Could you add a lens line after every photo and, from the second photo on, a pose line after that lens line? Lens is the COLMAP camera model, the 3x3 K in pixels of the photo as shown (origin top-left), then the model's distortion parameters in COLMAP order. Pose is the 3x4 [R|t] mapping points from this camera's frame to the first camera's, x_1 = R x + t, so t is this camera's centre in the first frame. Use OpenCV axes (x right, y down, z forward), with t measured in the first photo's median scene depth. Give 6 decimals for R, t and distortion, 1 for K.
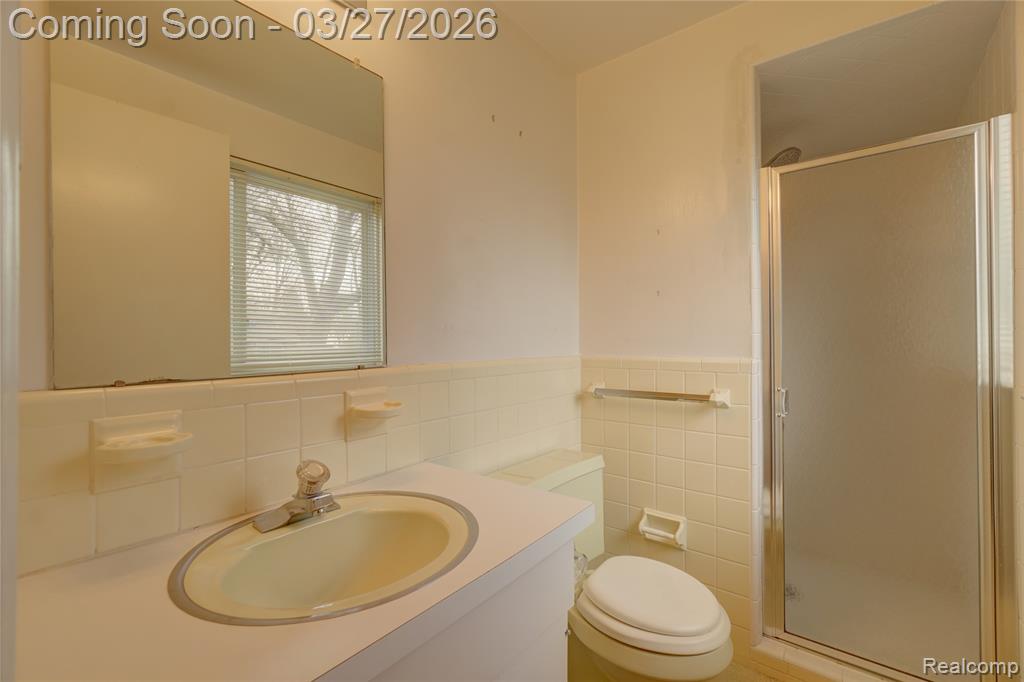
lens RADIAL K [[439.4, 0, 508.2], [0, 439.4, 338.2], [0, 0, 1]] dist [-0.012078, 0.001530]
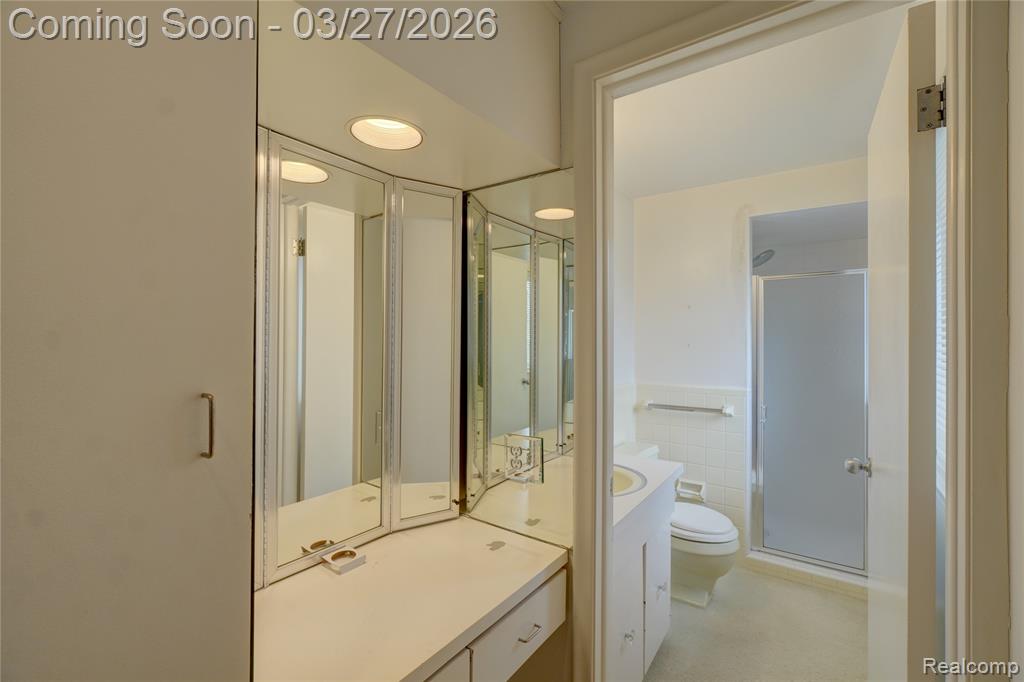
lens RADIAL K [[439.4, 0, 513.0], [0, 439.4, 342.3], [0, 0, 1]] dist [-0.012078, 0.001530]
pose [[0.999263, 0.015996, 0.034890, -0.389323], [-0.015702, 0.999839, -0.008684, -0.095408], [-0.035023, 0.008129, 0.999353, -0.635072]]
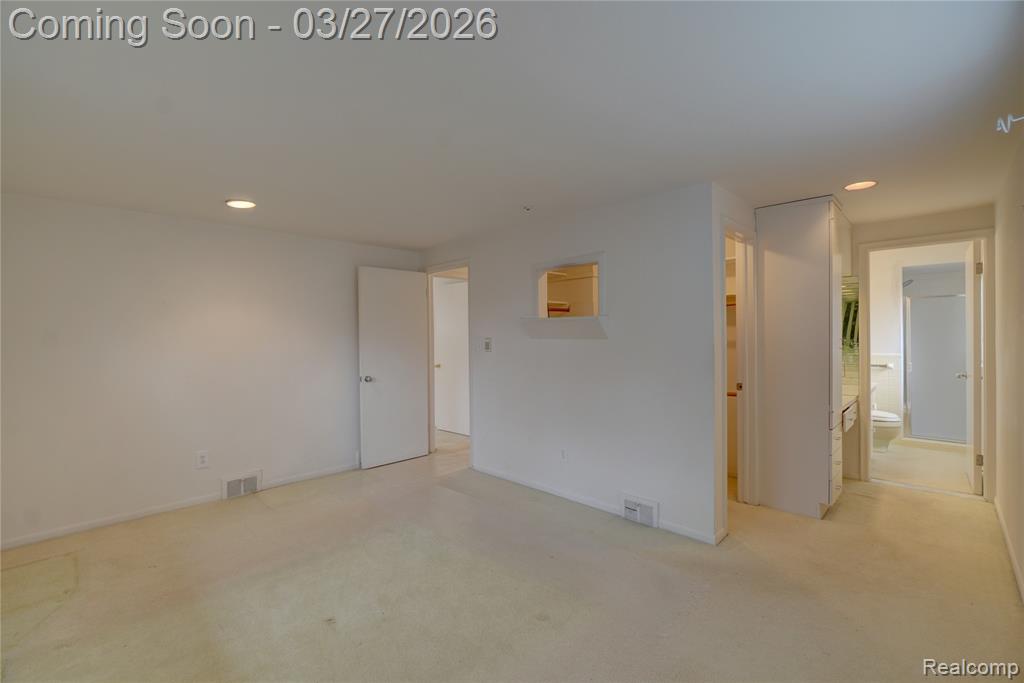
lens RADIAL K [[439.4, 0, 512.4], [0, 439.4, 339.2], [0, 0, 1]] dist [-0.012078, 0.001530]
pose [[0.992716, 0.002351, -0.120455, -1.840596], [-0.003024, 0.999981, -0.005397, -0.037658], [0.120440, 0.005722, 0.992704, -2.470974]]
